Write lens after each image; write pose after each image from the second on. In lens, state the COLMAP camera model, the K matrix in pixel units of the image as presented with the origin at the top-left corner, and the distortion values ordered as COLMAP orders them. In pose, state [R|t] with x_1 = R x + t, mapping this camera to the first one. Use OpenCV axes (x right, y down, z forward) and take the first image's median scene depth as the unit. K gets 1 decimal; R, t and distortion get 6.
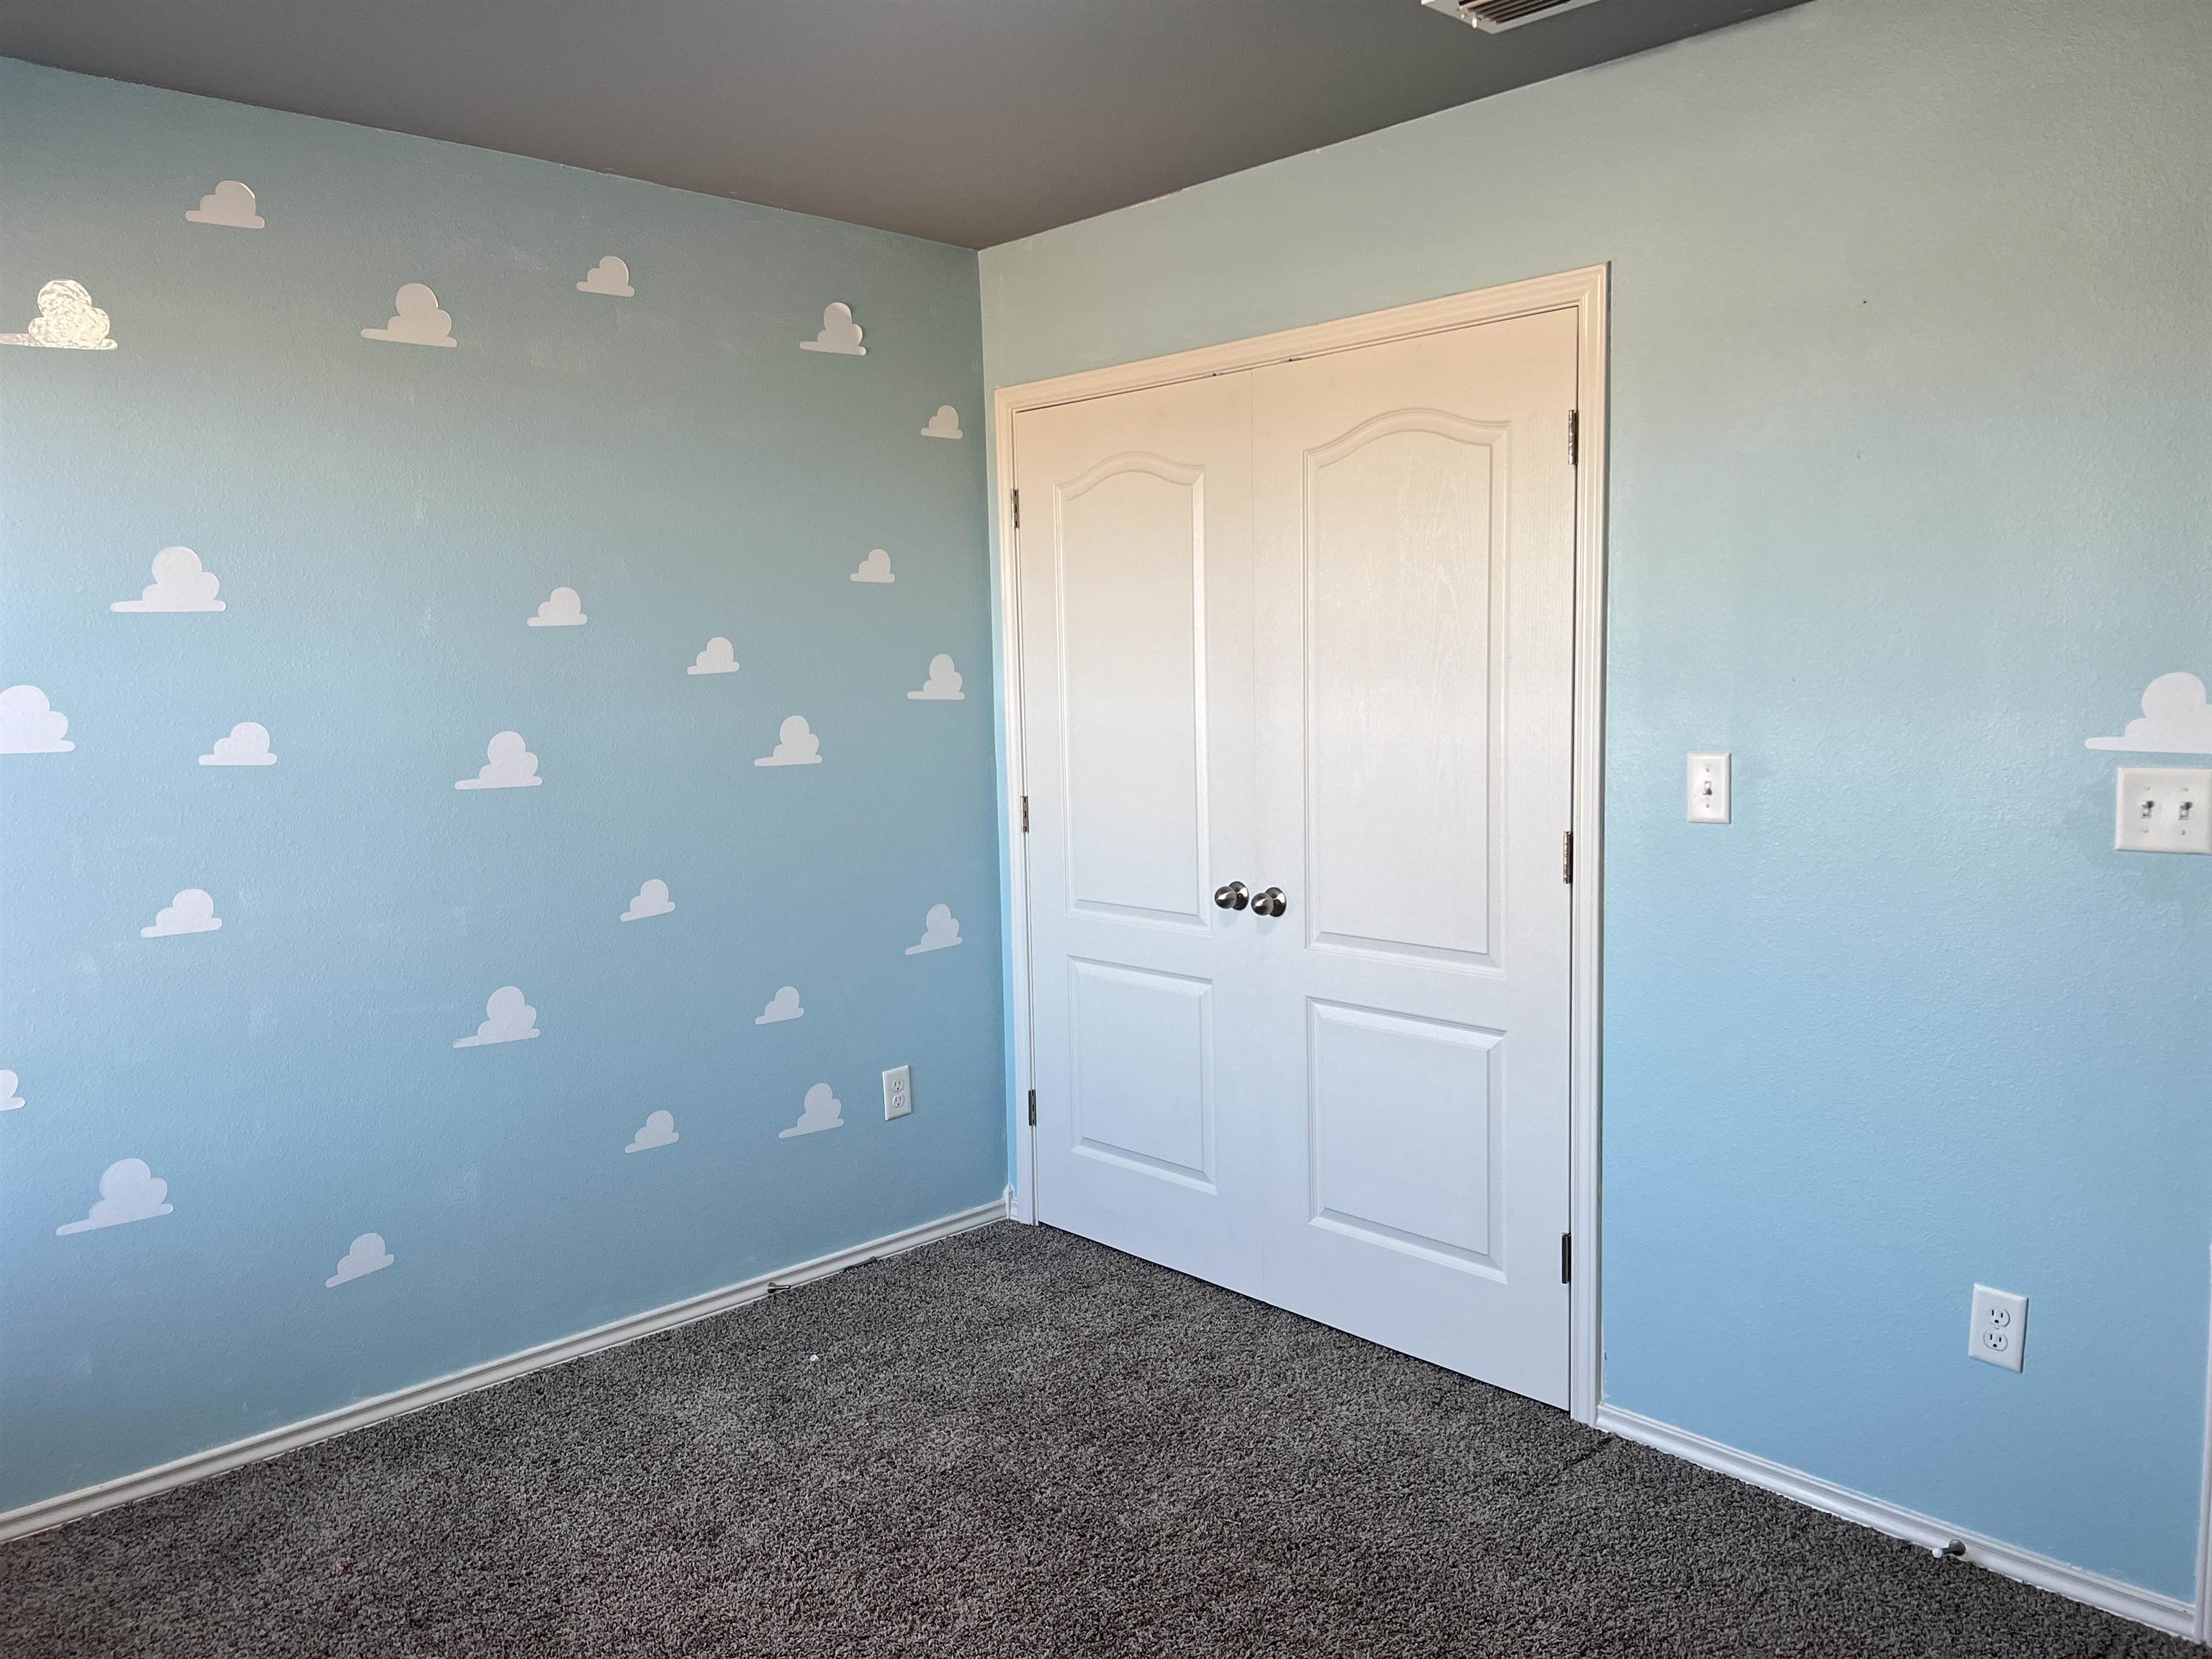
lens RADIAL K [[1680.4, 0, 1111.2], [0, 1680.4, 824.4], [0, 0, 1]] dist [0.041818, -0.042966]
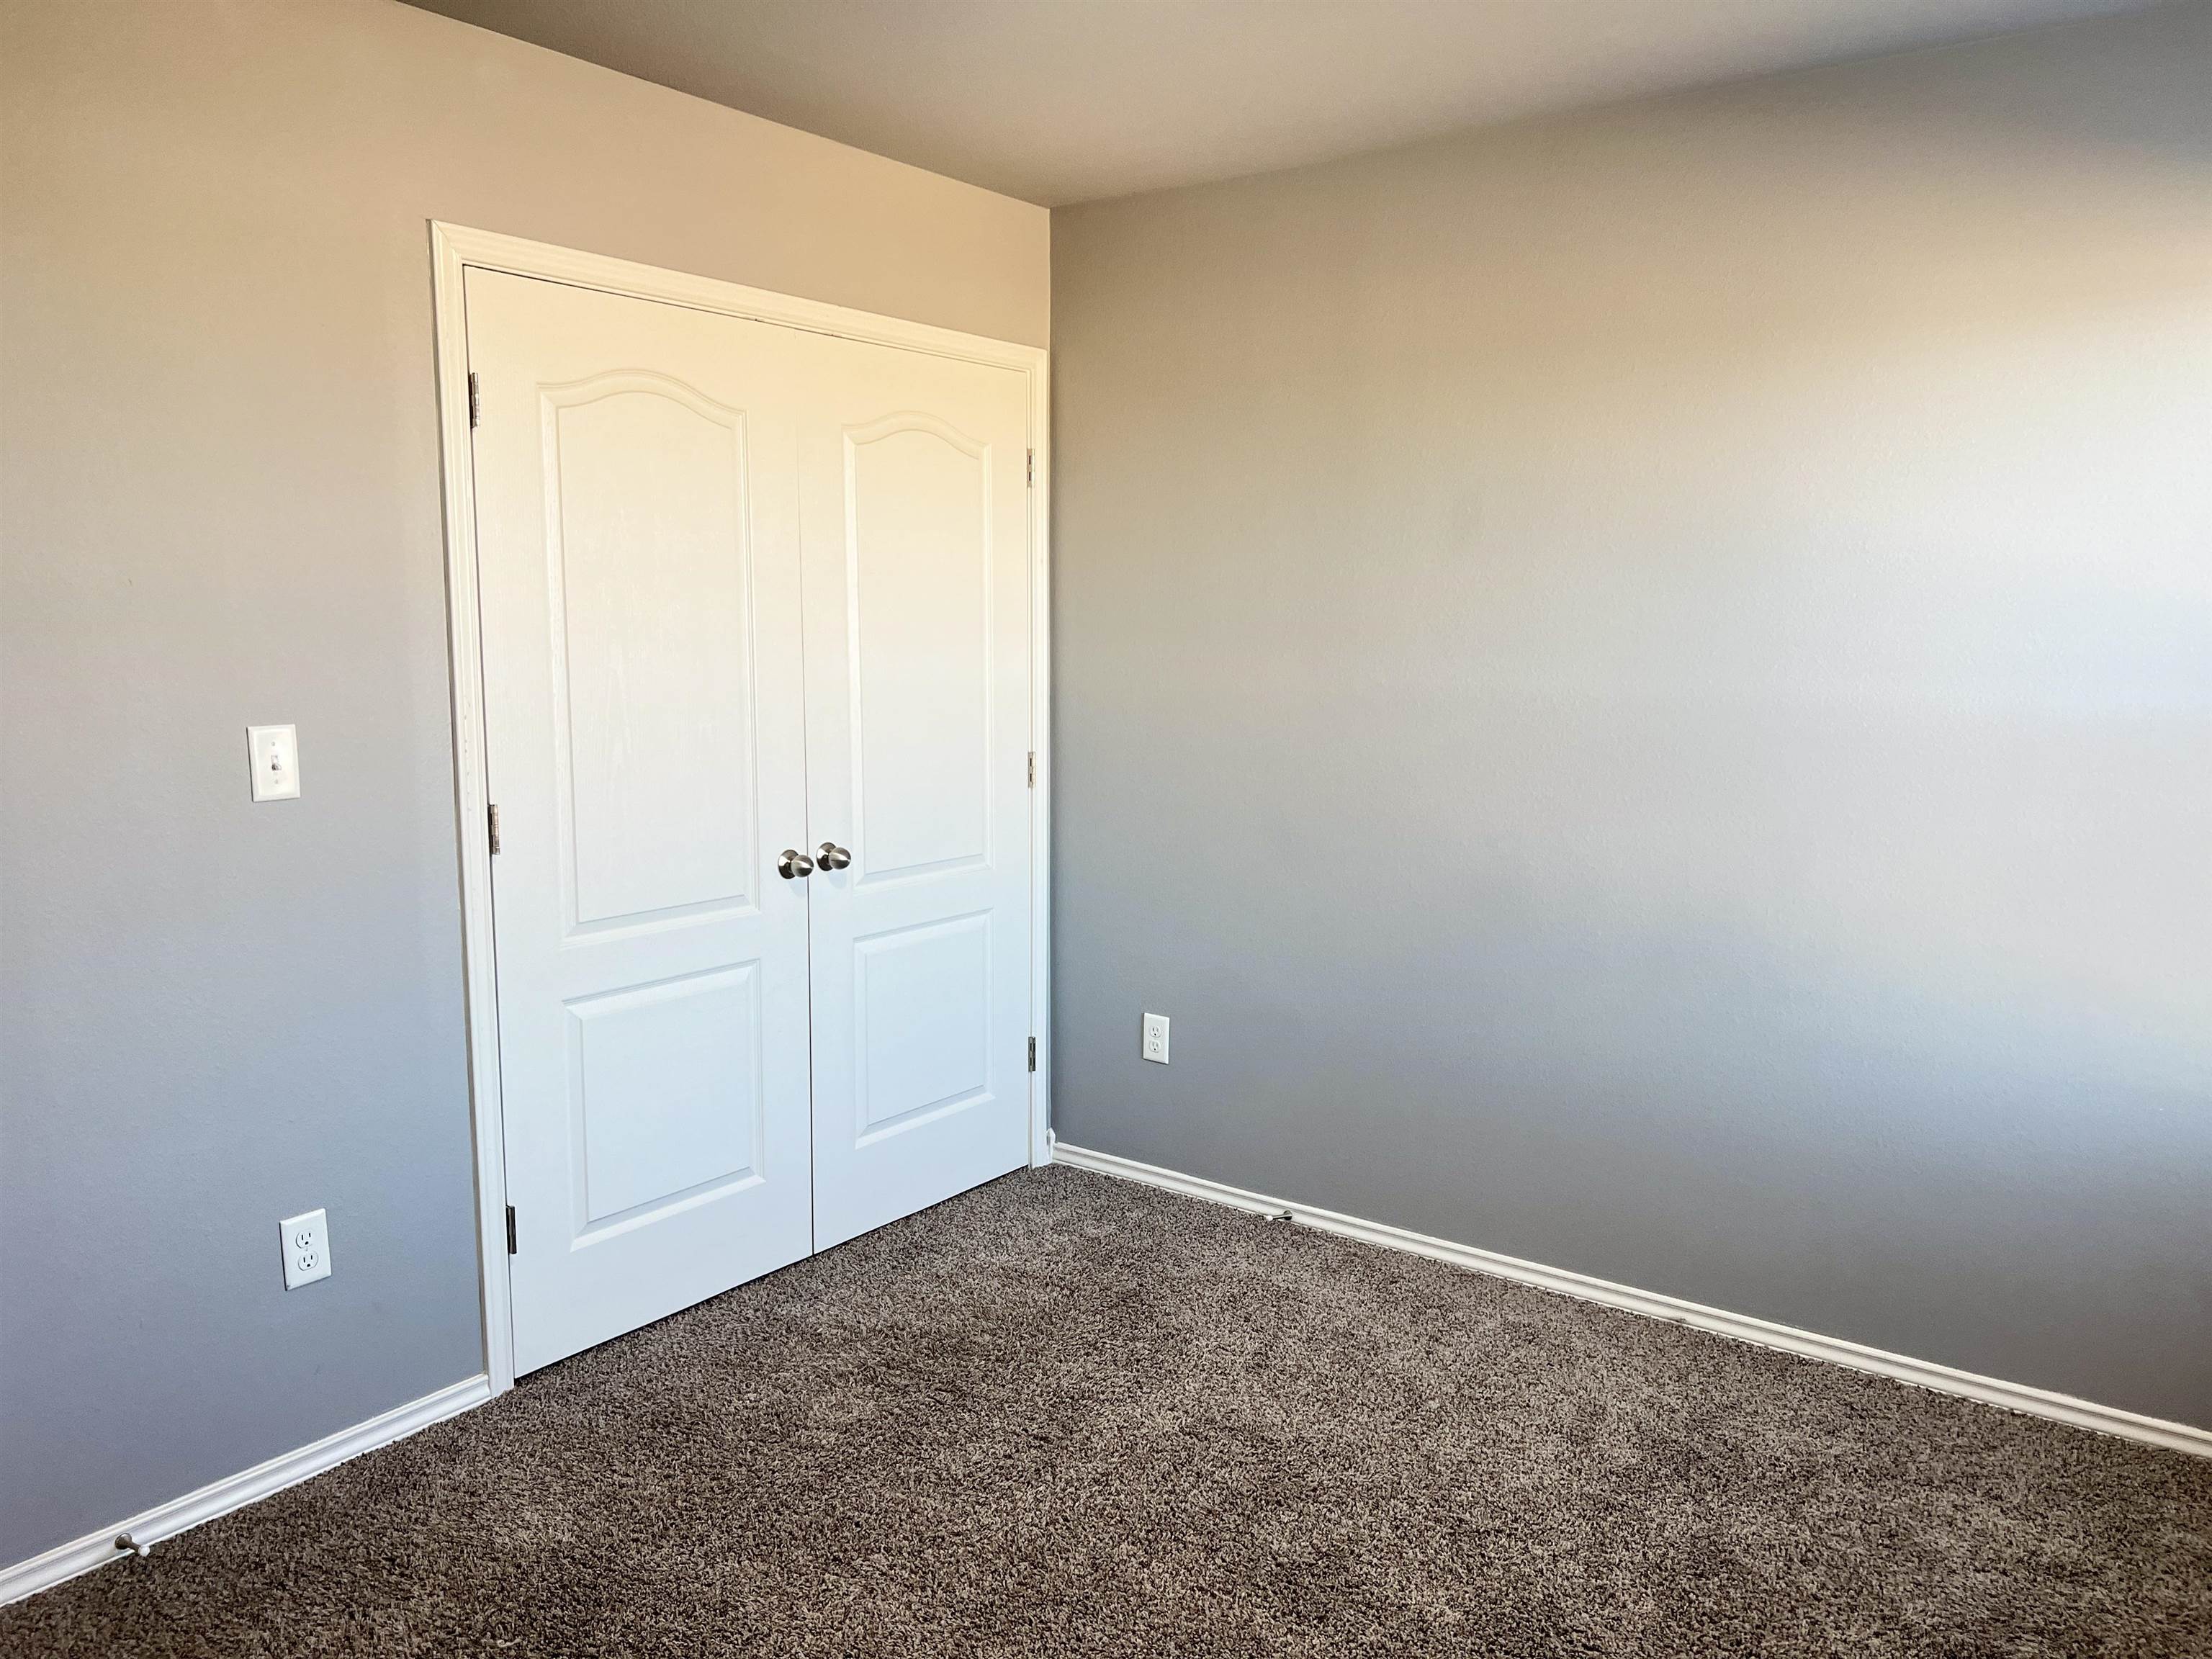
lens RADIAL K [[1680.4, 0, 1110.7], [0, 1680.4, 836.3], [0, 0, 1]] dist [0.041818, -0.042966]
pose [[-0.206425, -0.106448, 0.972655, -0.948946], [0.095545, 0.987121, 0.128309, -0.082697], [-0.973786, 0.119418, -0.193596, 1.035334]]
